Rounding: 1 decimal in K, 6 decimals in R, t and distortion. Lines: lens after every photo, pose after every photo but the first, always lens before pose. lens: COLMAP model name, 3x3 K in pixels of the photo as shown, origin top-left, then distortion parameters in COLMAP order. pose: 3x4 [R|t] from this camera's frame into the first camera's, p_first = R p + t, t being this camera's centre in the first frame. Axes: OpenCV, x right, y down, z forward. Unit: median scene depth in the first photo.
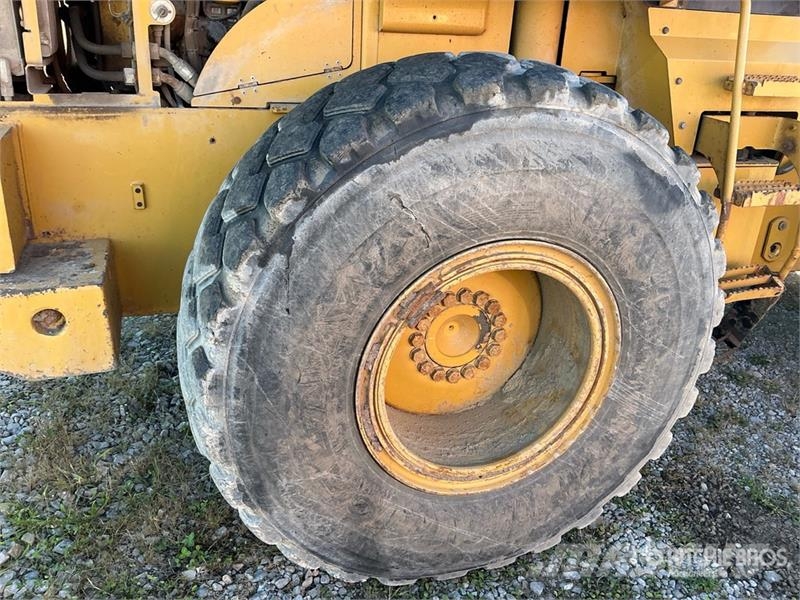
lens RADIAL K [[653.0, 0, 400.0], [0, 653.0, 300.0], [0, 0, 1]] dist [0.117939, -0.207589]
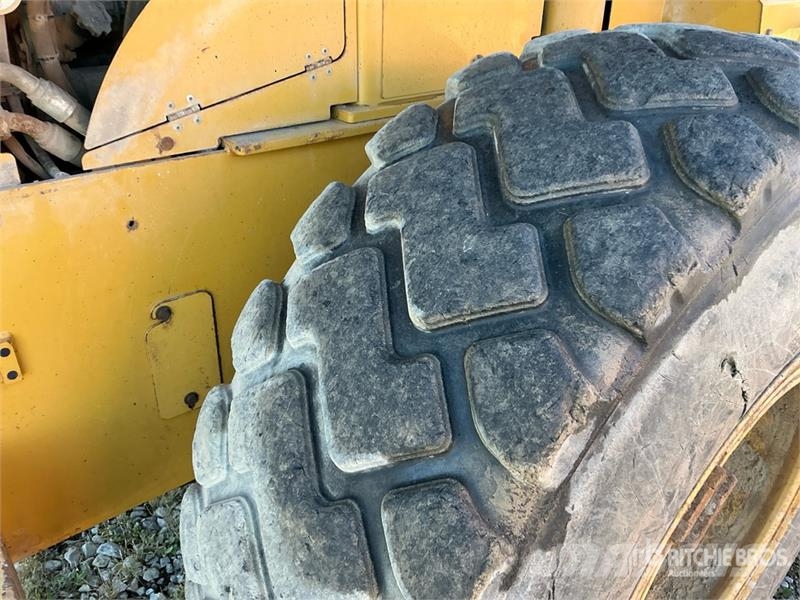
lens RADIAL K [[653.0, 0, 400.0], [0, 653.0, 300.0], [0, 0, 1]] dist [0.117939, -0.207589]
pose [[0.934267, -0.205136, 0.291660, -0.258072], [0.178321, 0.977108, 0.116026, -0.212075], [-0.308784, -0.056390, 0.949459, 0.439139]]
